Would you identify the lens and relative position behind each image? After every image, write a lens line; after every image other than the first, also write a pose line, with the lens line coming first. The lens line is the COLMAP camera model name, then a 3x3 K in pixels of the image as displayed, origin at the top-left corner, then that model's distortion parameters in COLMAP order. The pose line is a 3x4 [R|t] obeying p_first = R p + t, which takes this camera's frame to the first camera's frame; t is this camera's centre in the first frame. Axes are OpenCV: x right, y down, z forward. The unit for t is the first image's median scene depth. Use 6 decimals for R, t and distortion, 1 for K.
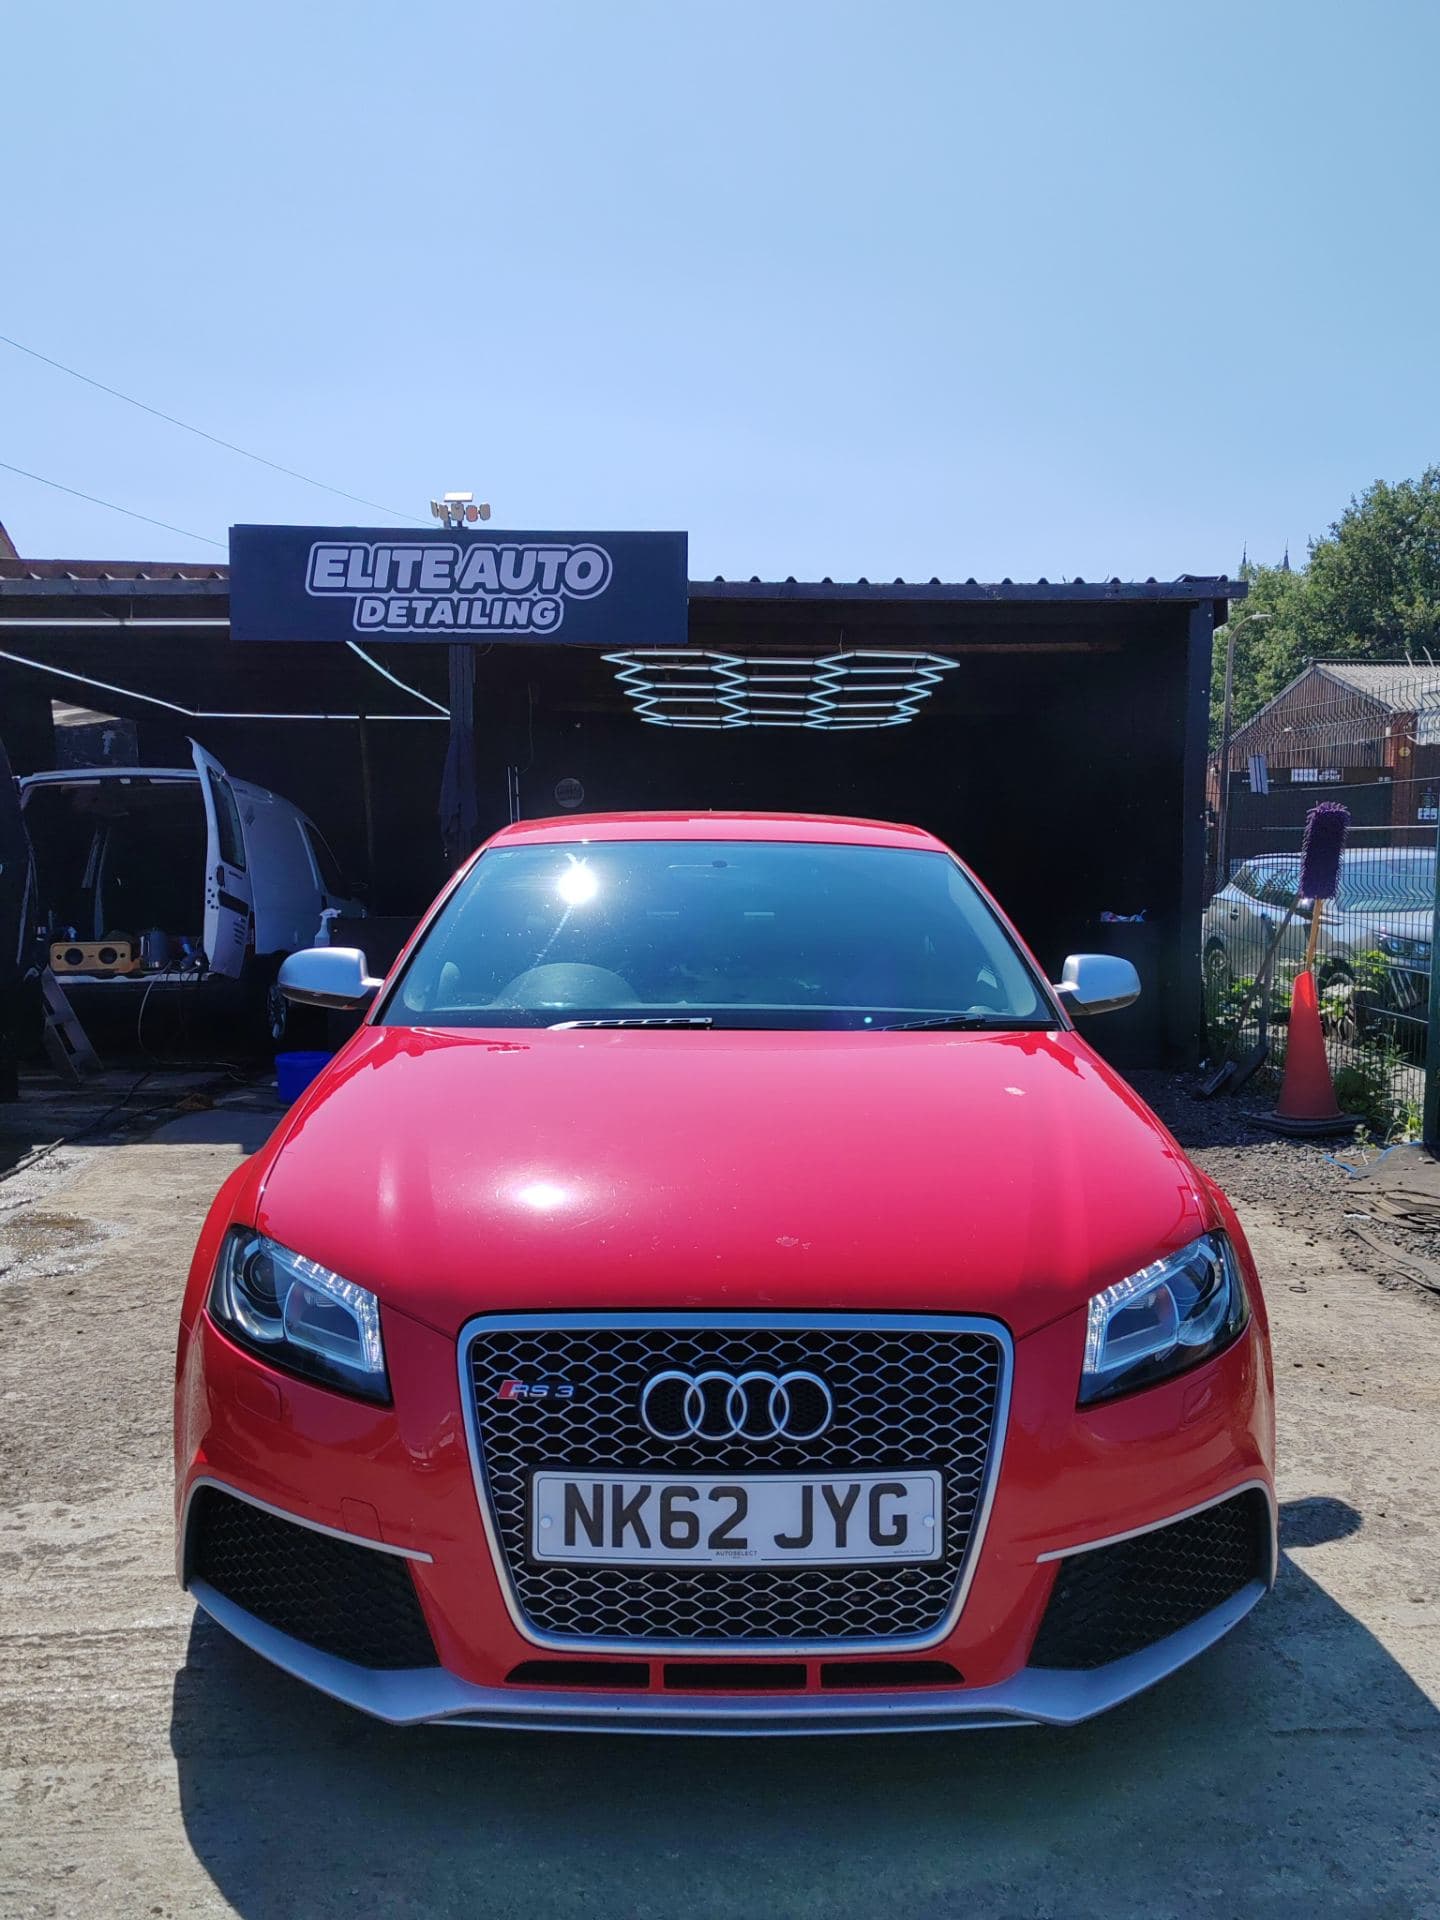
lens RADIAL K [[1395.0, 0, 720.0], [0, 1395.0, 960.0], [0, 0, 1]] dist [0.005600, 0.003637]
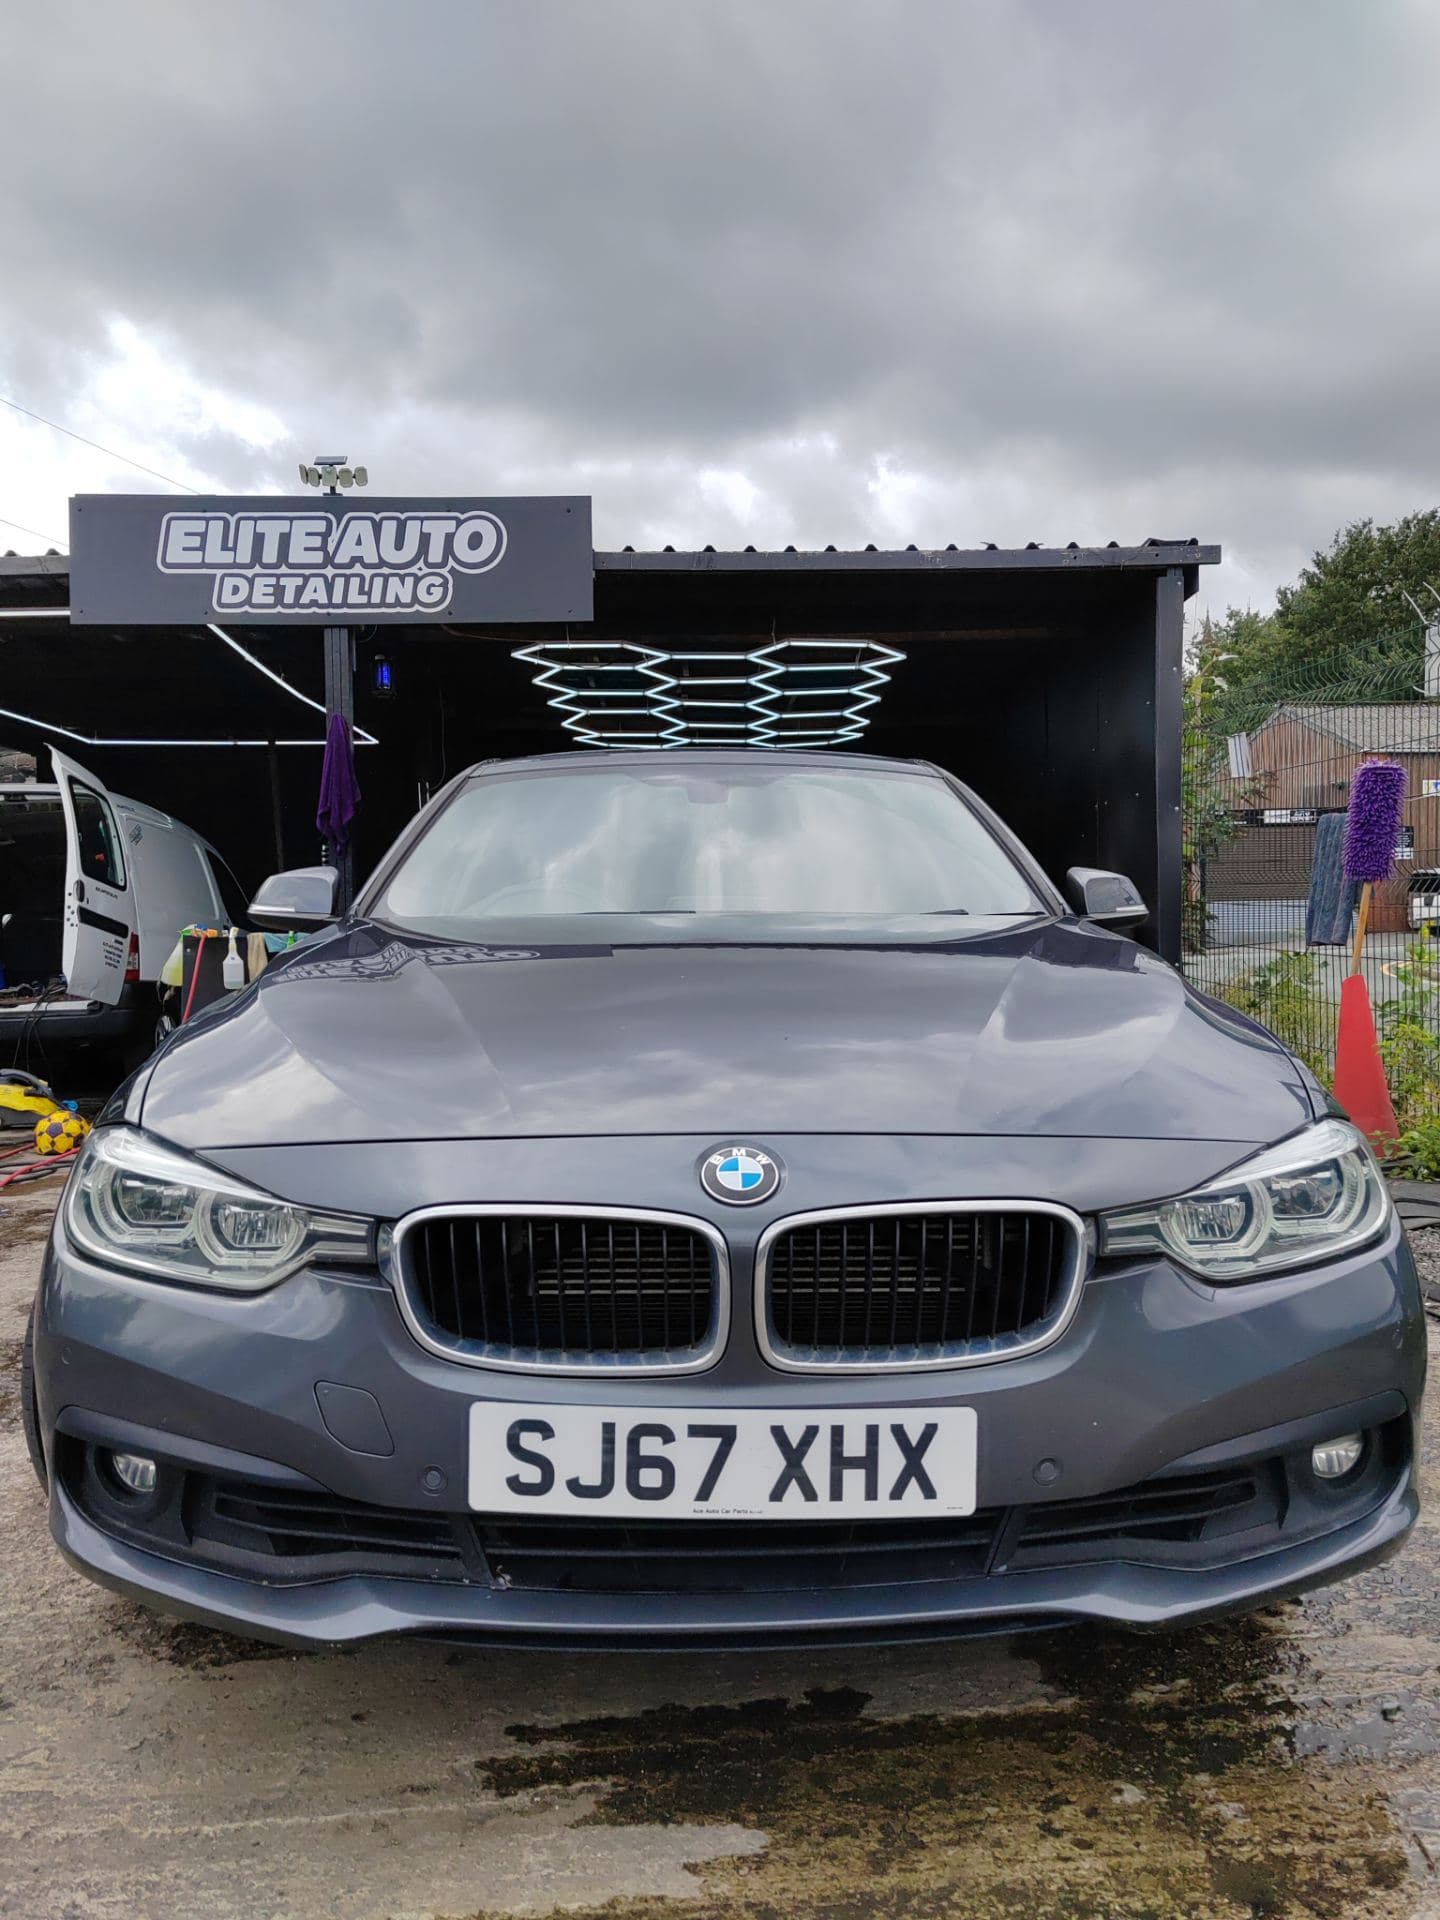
lens RADIAL K [[1397.7, 0, 720.0], [0, 1397.7, 960.0], [0, 0, 1]] dist [0.024131, -0.002319]
pose [[0.999689, -0.018647, 0.016582, 0.038252], [0.019323, 0.998948, -0.041580, 0.026270], [-0.015789, 0.041888, 0.998998, 0.119912]]
